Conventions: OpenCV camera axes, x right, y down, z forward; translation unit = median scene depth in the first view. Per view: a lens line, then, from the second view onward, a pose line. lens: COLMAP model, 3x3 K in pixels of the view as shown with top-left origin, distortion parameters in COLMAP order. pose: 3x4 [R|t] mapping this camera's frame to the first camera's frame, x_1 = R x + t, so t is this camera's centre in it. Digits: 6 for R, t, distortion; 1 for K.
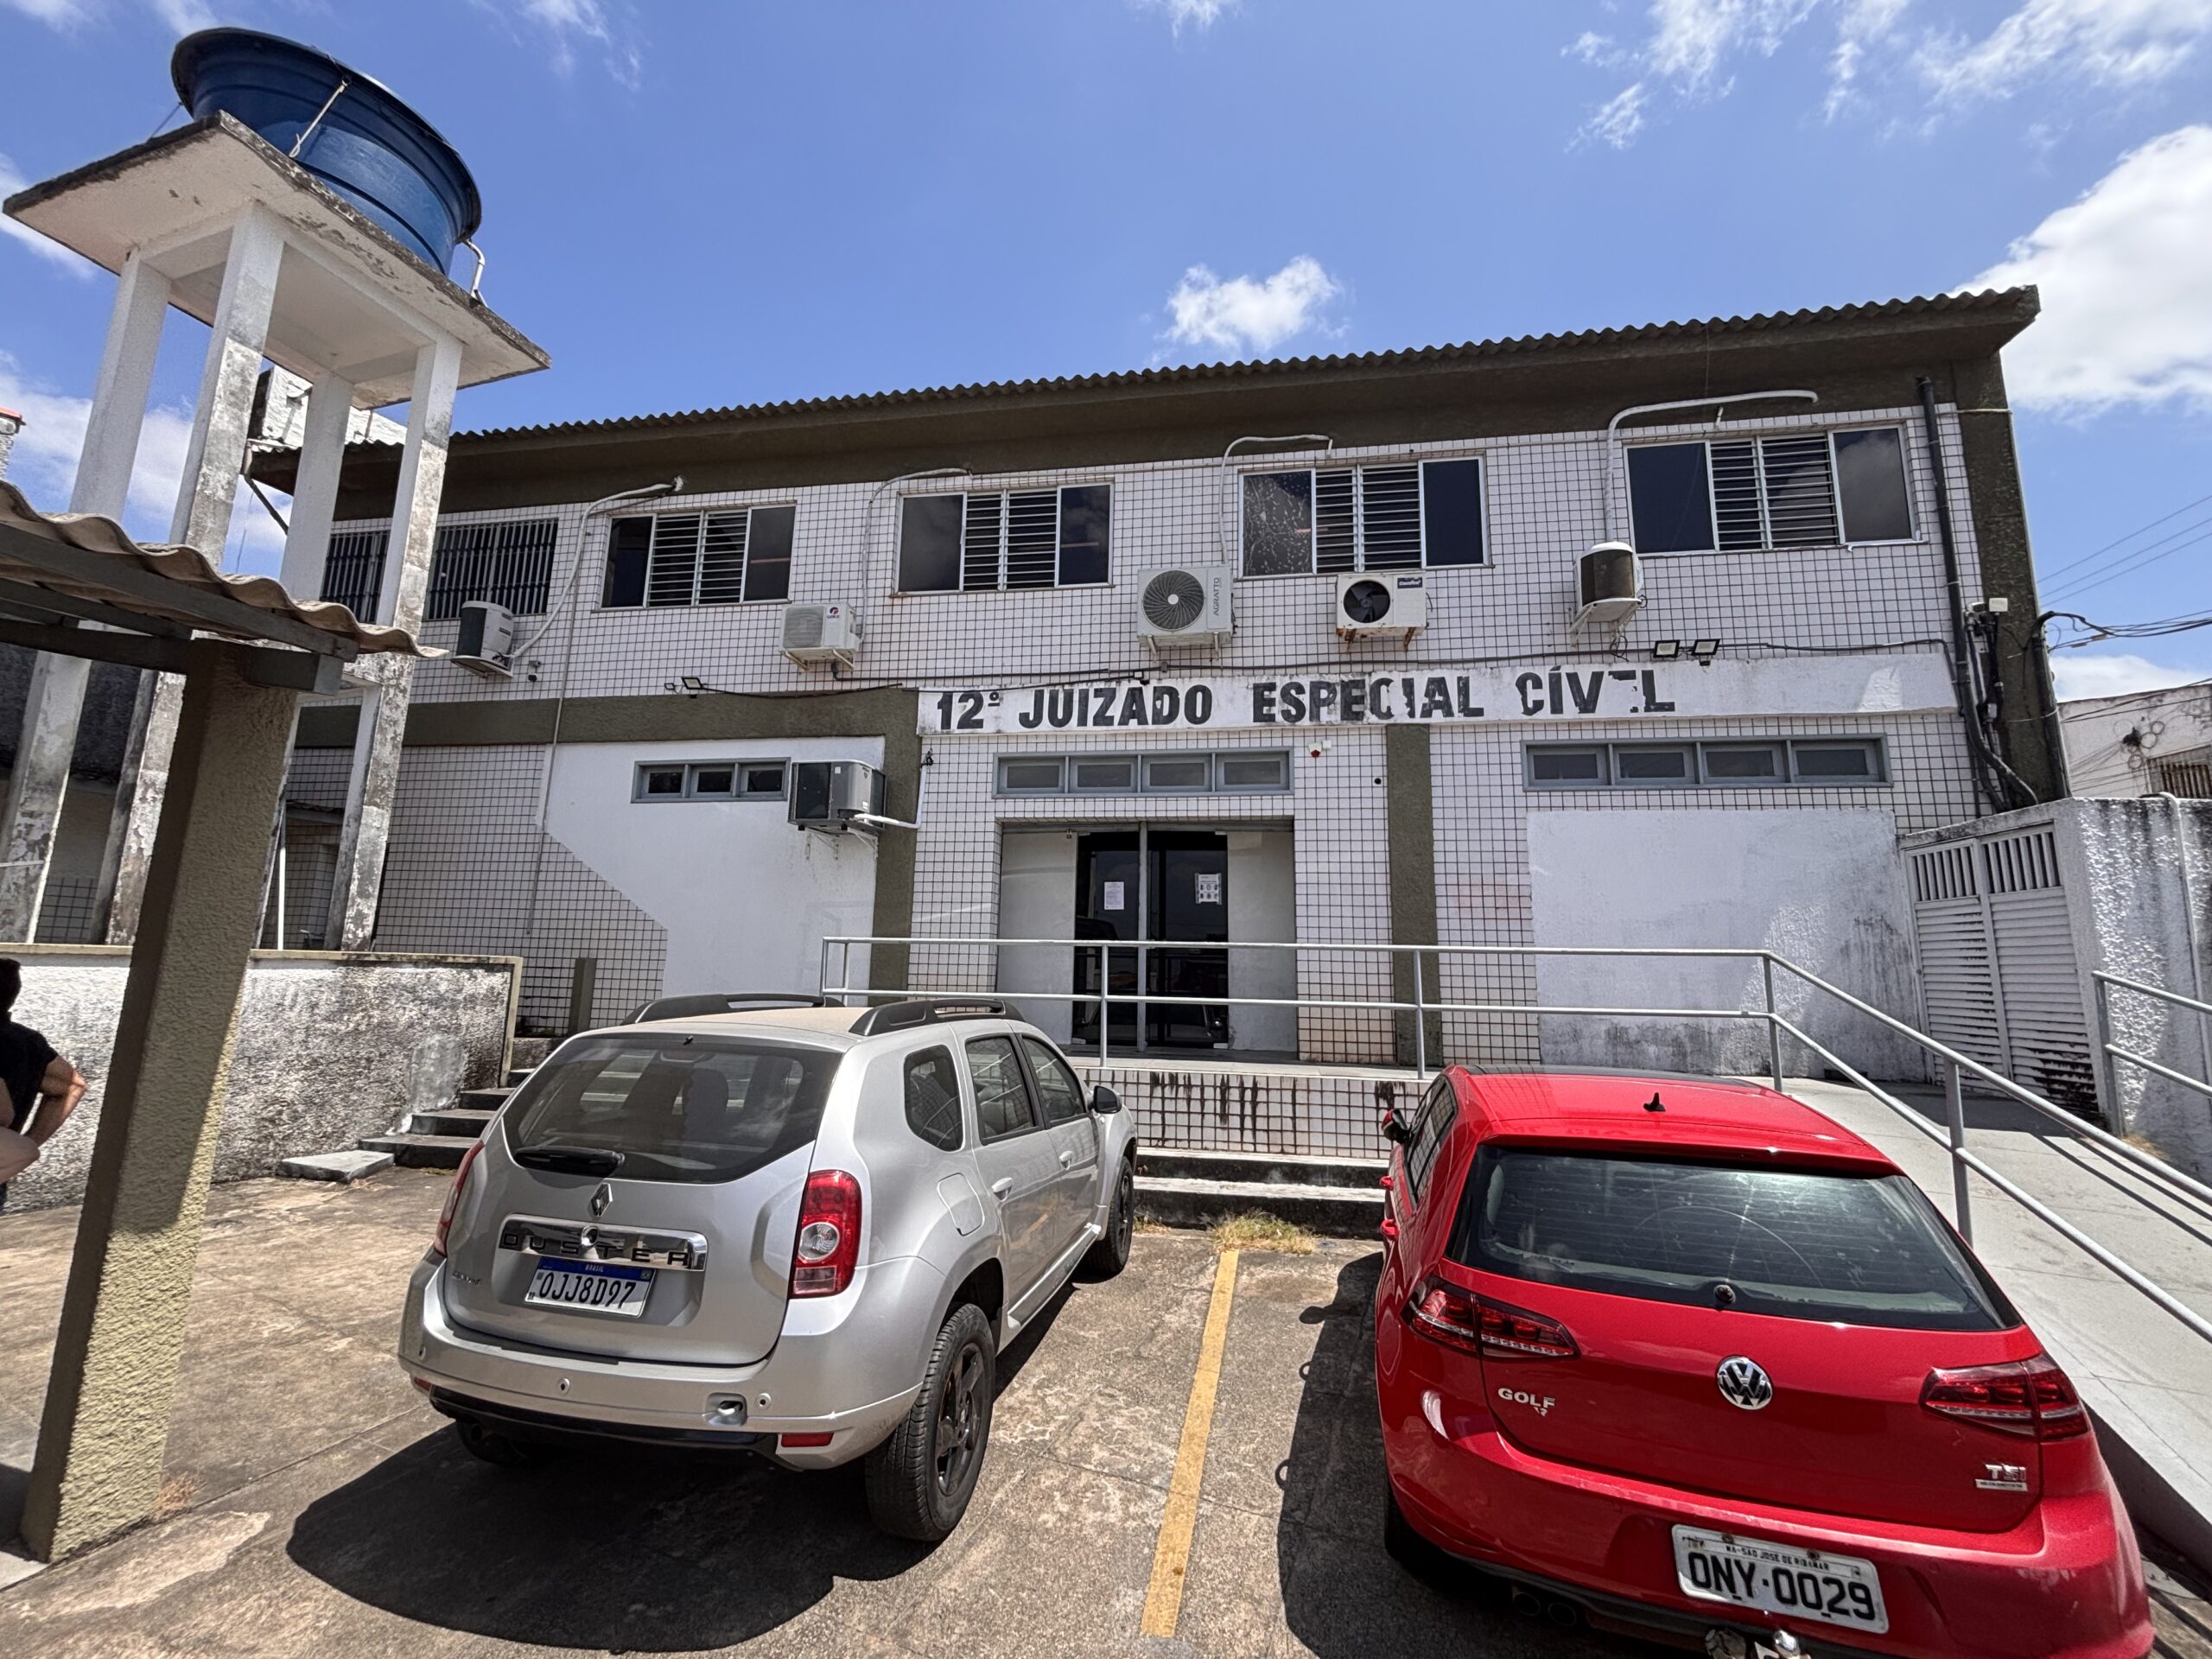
lens RADIAL K [[887.8, 0, 1110.0], [0, 887.8, 829.7], [0, 0, 1]] dist [-0.004325, 0.000798]
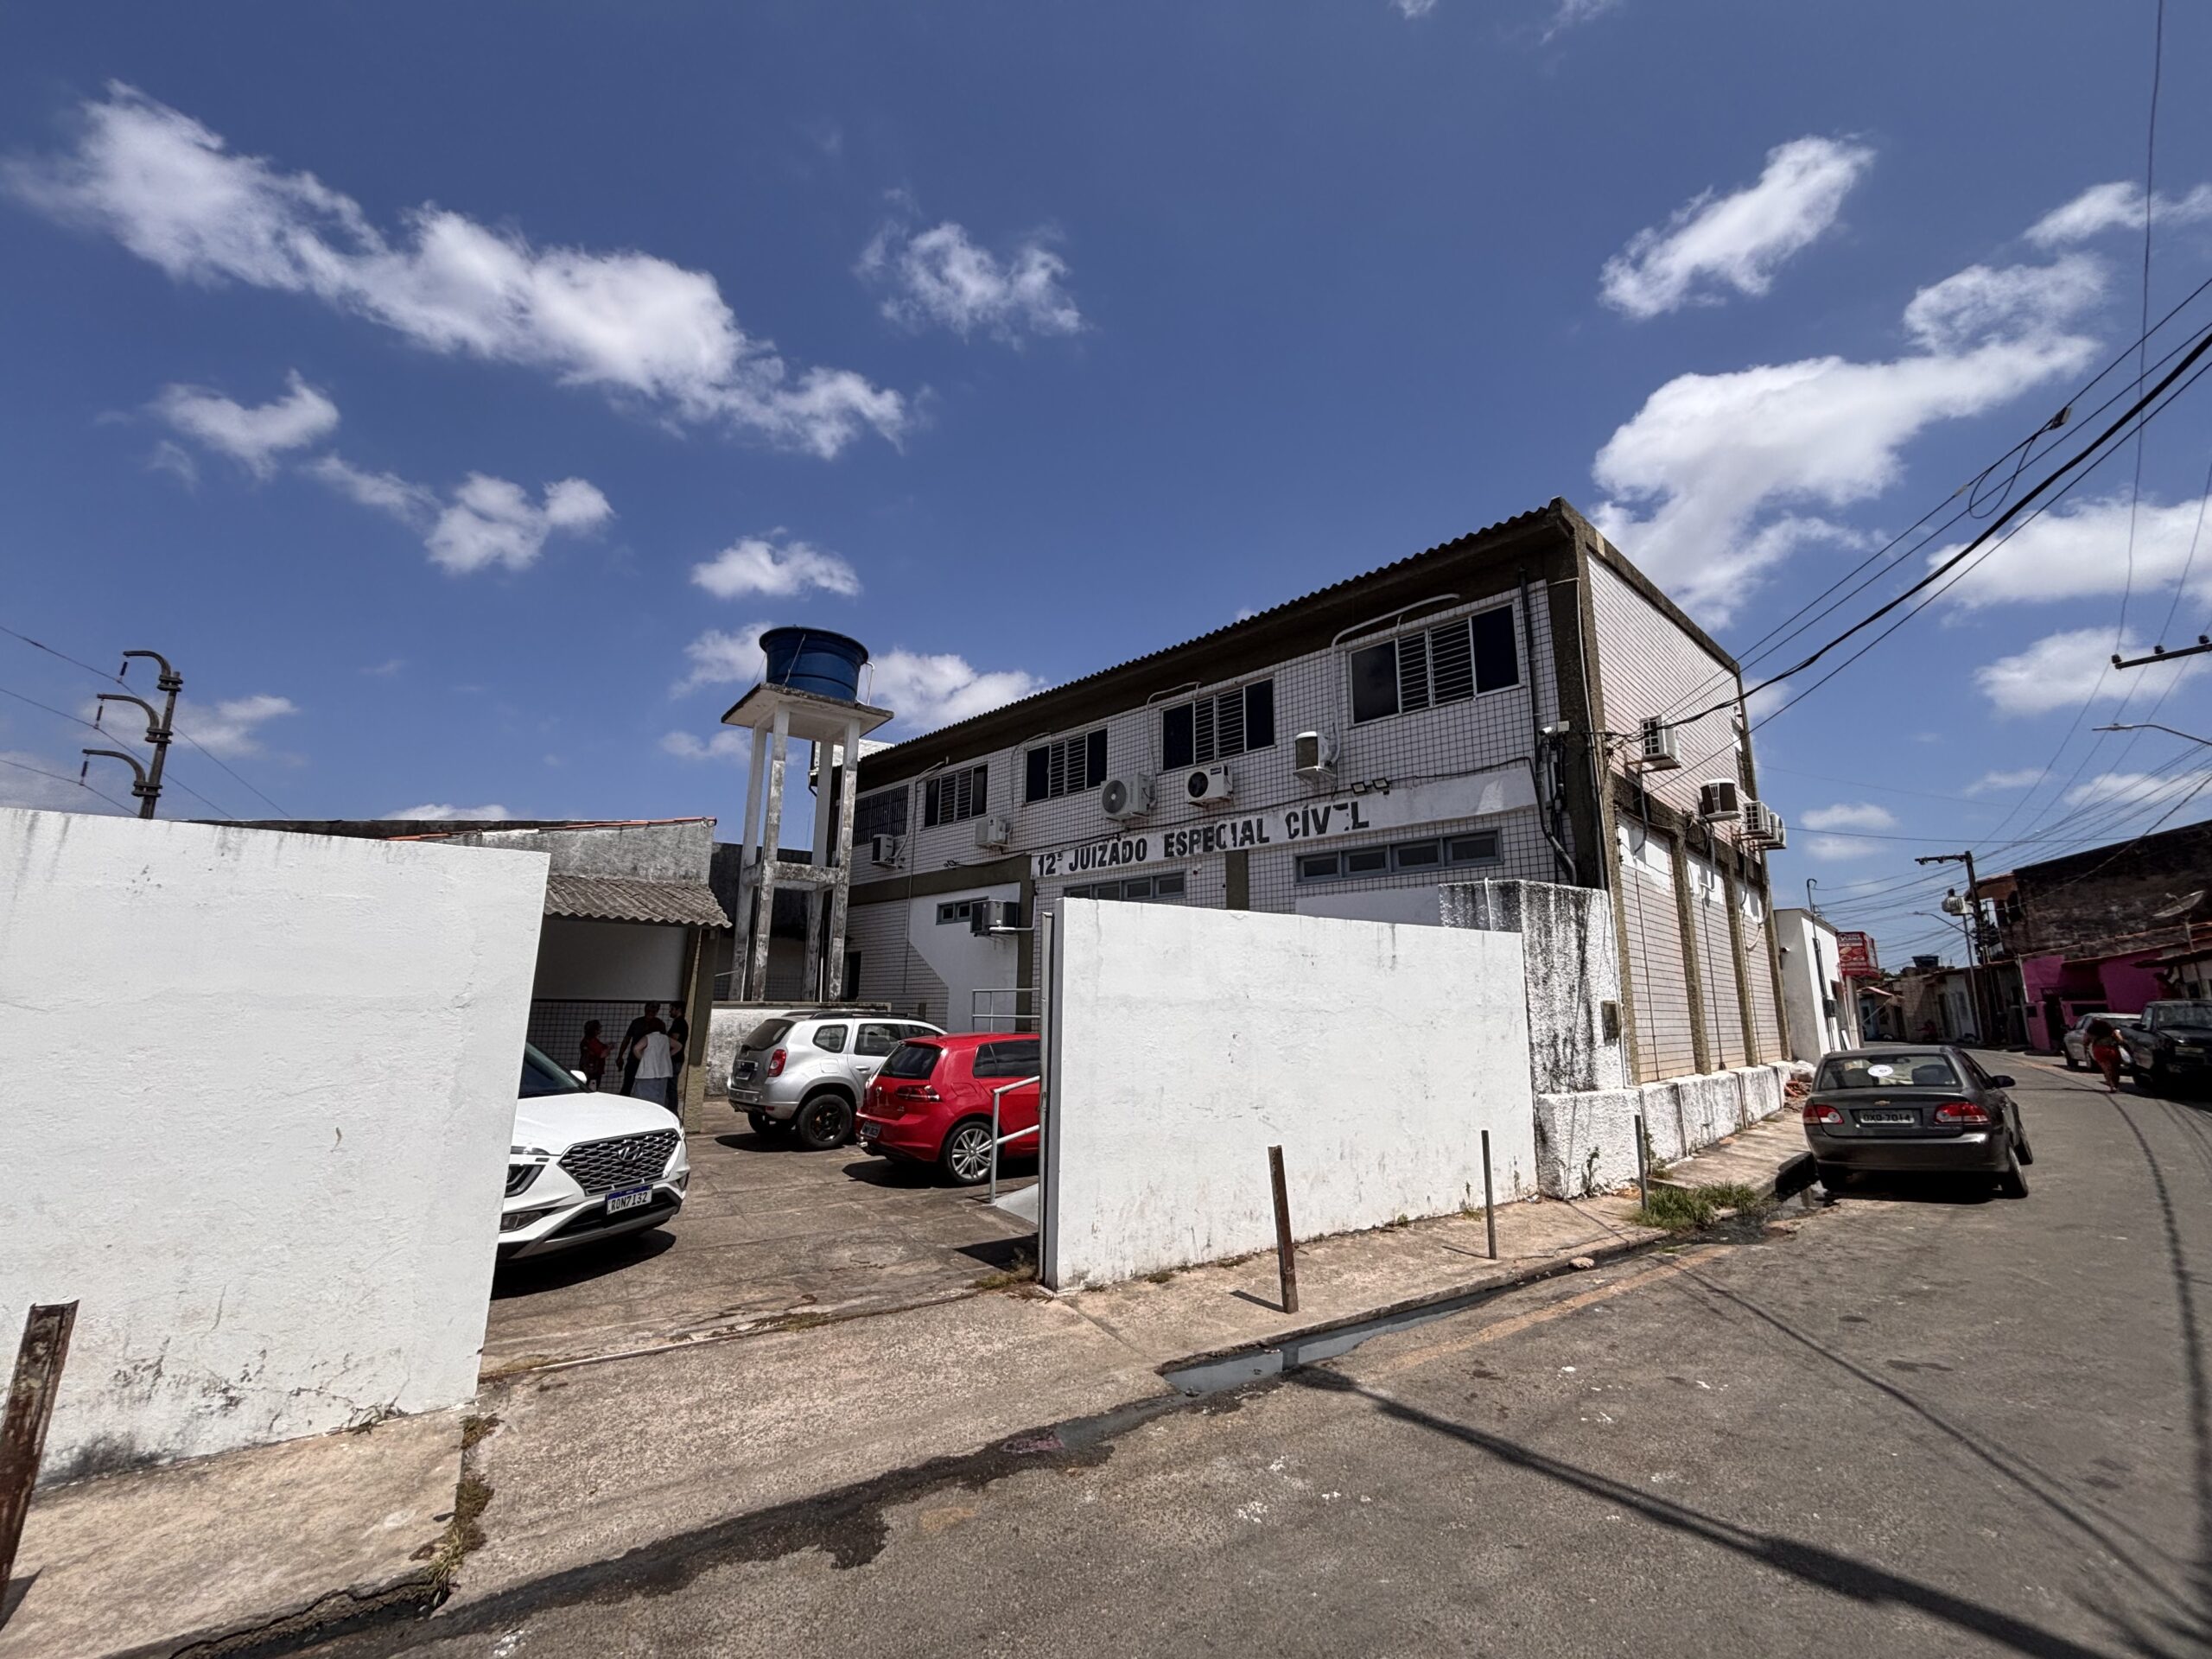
lens RADIAL K [[887.8, 0, 1105.8], [0, 887.8, 823.4], [0, 0, 1]] dist [-0.004325, 0.000798]
pose [[0.815388, -0.131092, -0.563877, 1.079644], [0.097114, 0.991195, -0.090006, -0.043083], [0.570712, 0.018629, 0.820939, -0.504295]]
